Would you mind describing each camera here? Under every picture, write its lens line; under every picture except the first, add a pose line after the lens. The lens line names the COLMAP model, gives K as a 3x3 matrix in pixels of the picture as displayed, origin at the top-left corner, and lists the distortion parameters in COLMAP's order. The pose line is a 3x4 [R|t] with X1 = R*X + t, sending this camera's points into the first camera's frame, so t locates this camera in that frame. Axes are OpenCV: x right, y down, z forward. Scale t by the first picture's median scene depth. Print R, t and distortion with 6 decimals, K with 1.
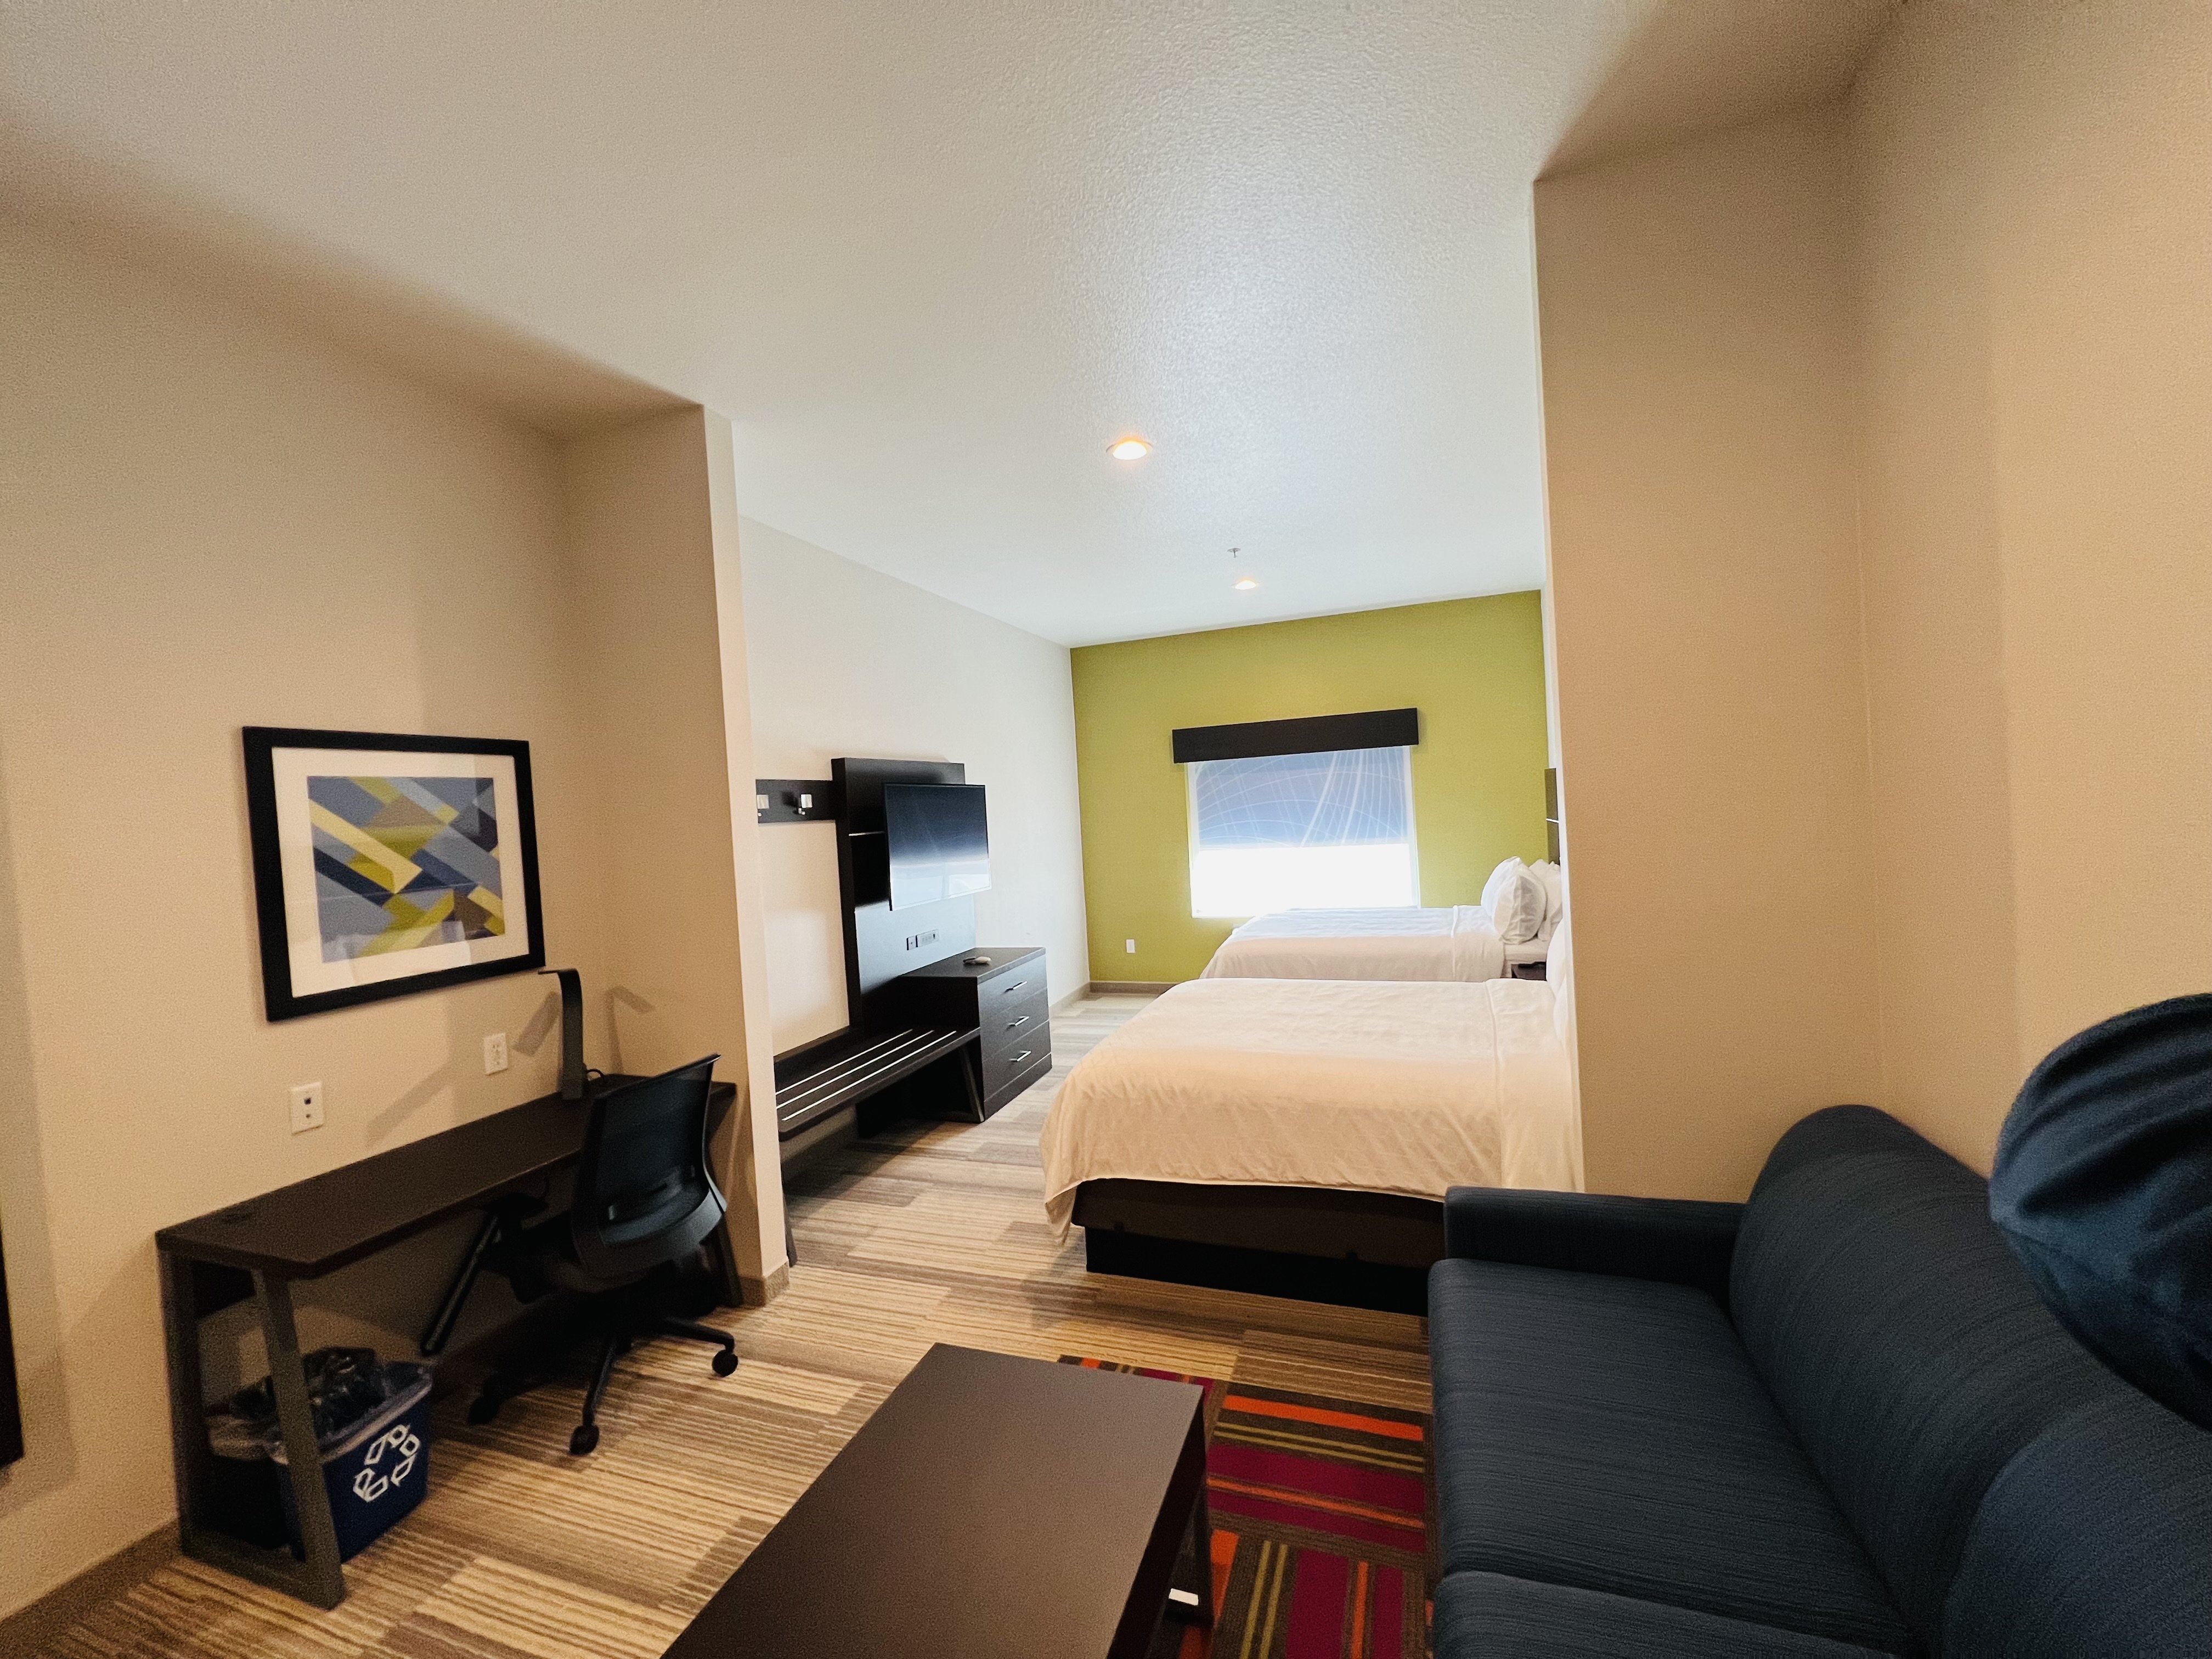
lens RADIAL K [[889.4, 0, 1112.0], [0, 889.4, 828.9], [0, 0, 1]] dist [-0.002778, 0.000347]
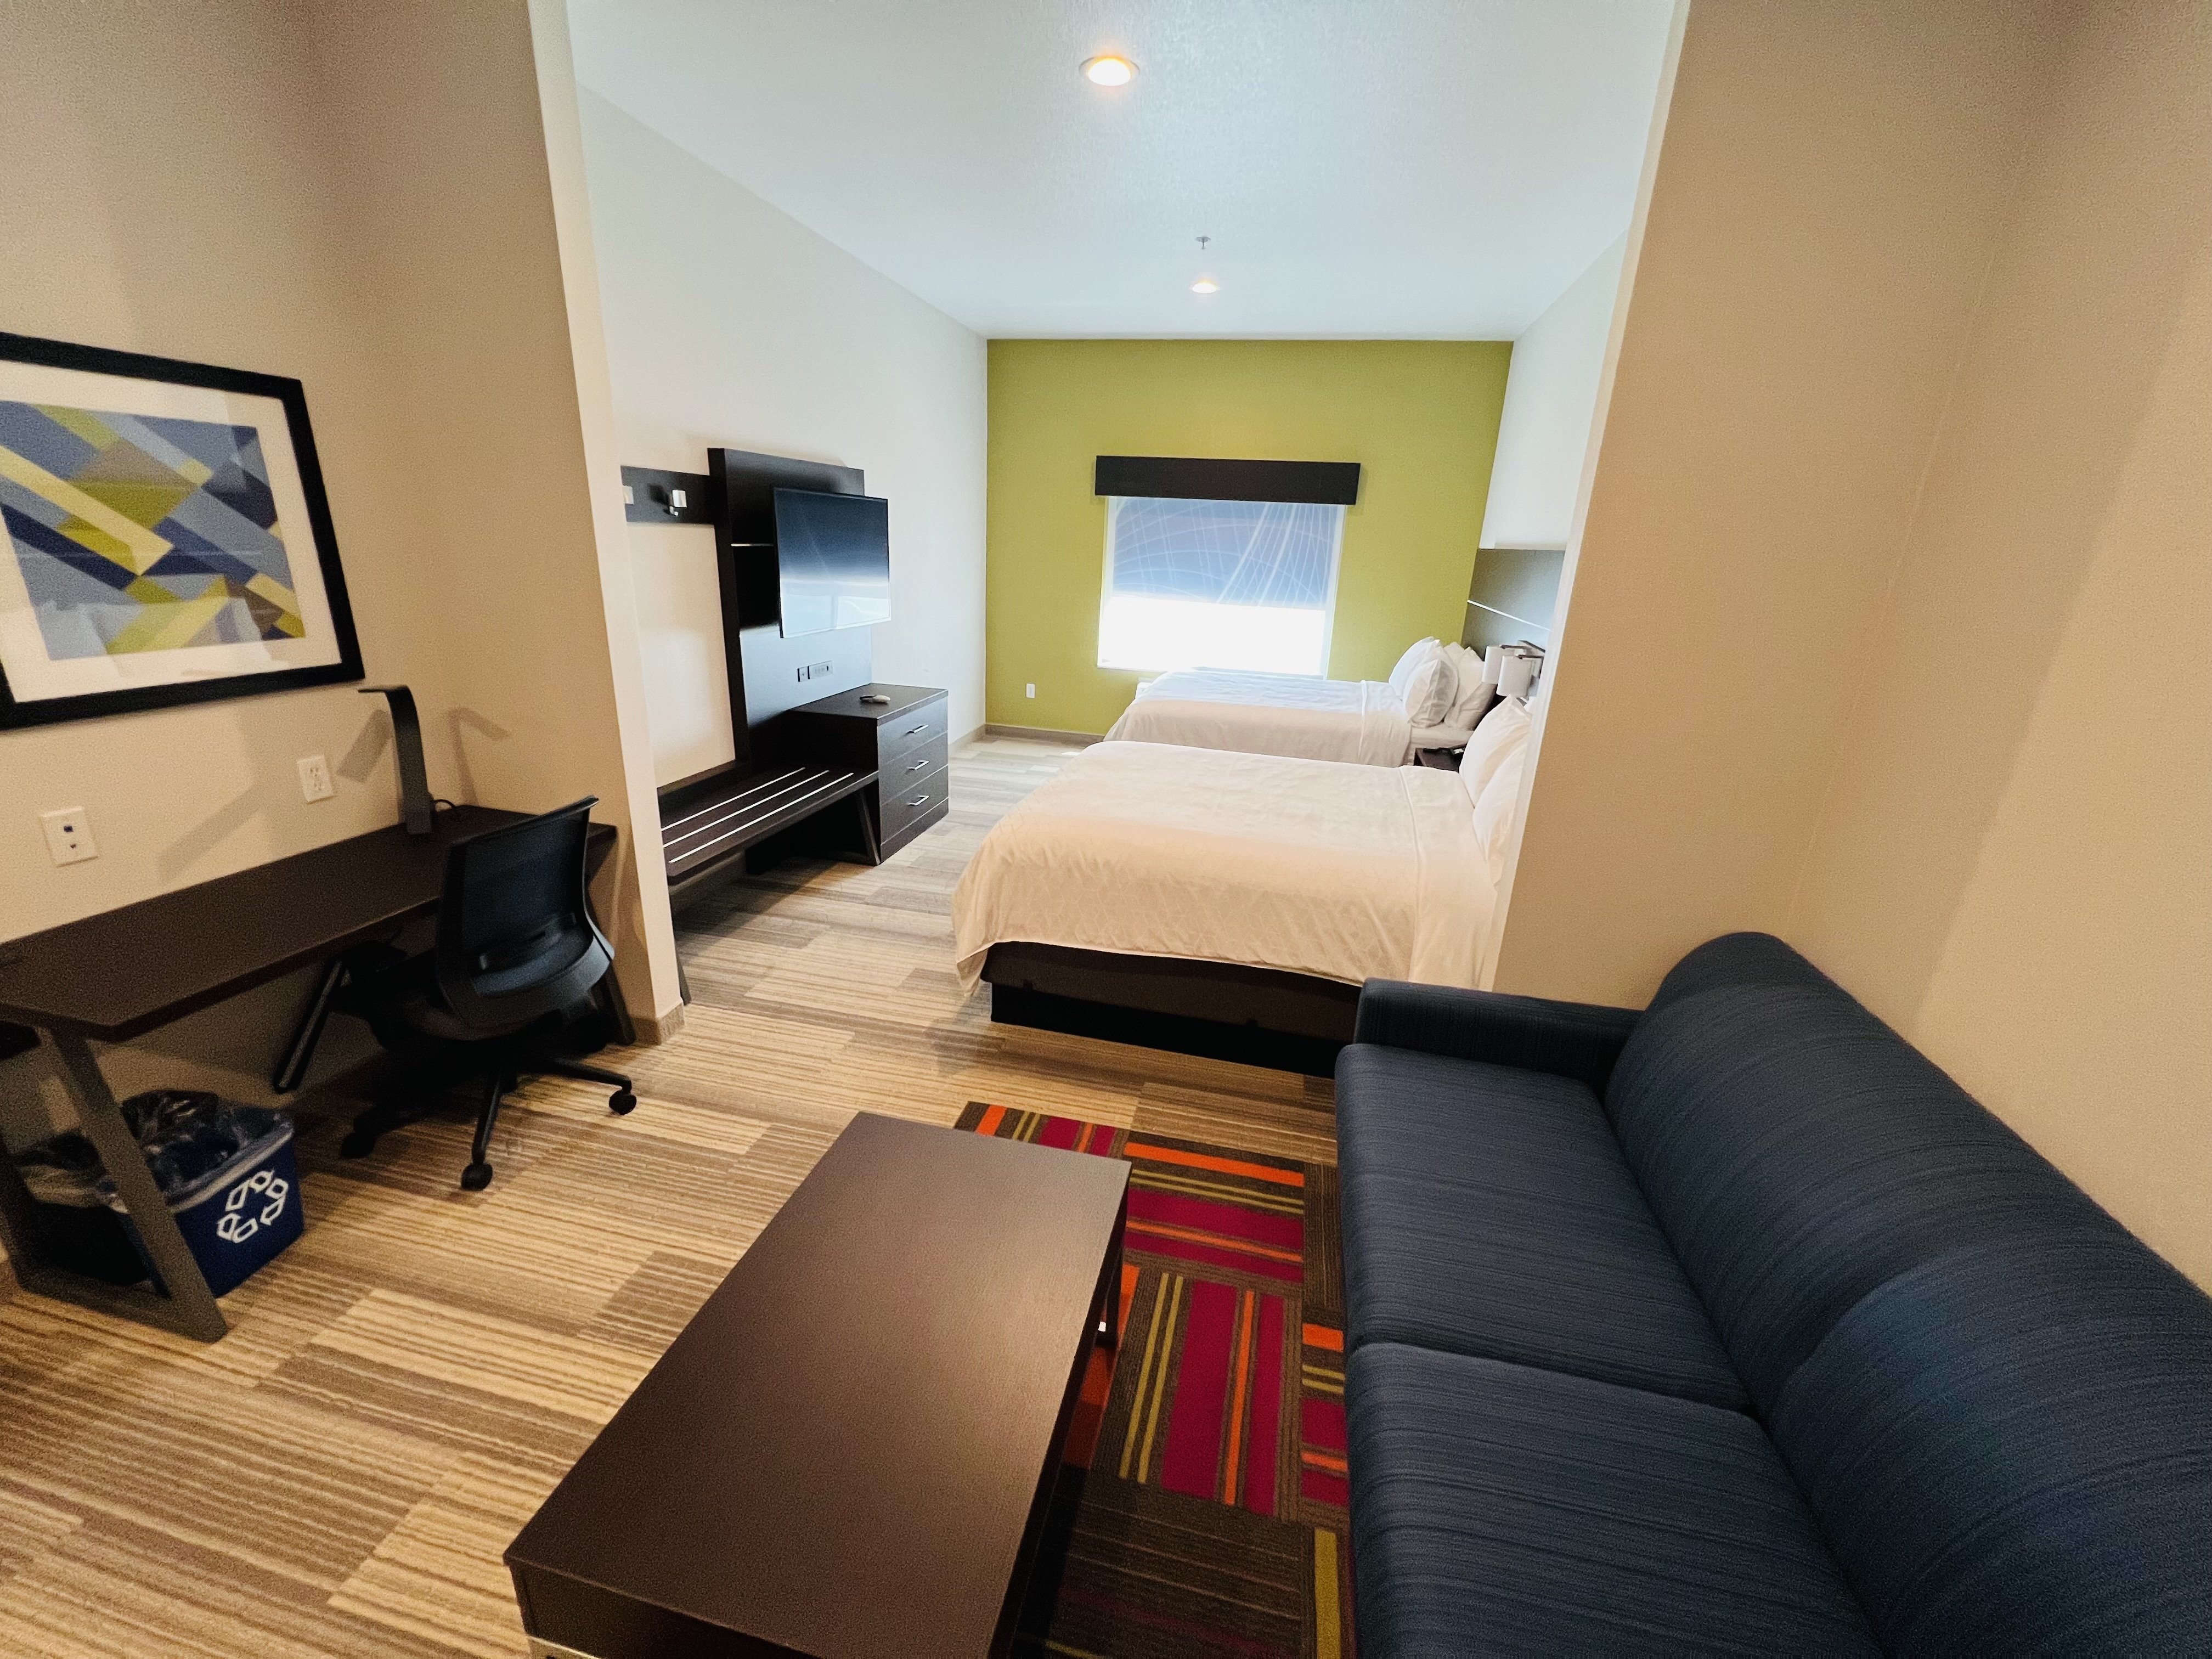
lens RADIAL K [[889.4, 0, 1112.0], [0, 889.4, 828.9], [0, 0, 1]] dist [-0.002778, 0.000347]
pose [[0.987707, 0.062927, 0.143094, -0.057300], [-0.101789, 0.953635, 0.283230, -0.019245], [-0.118636, -0.294314, 0.948317, 0.087184]]
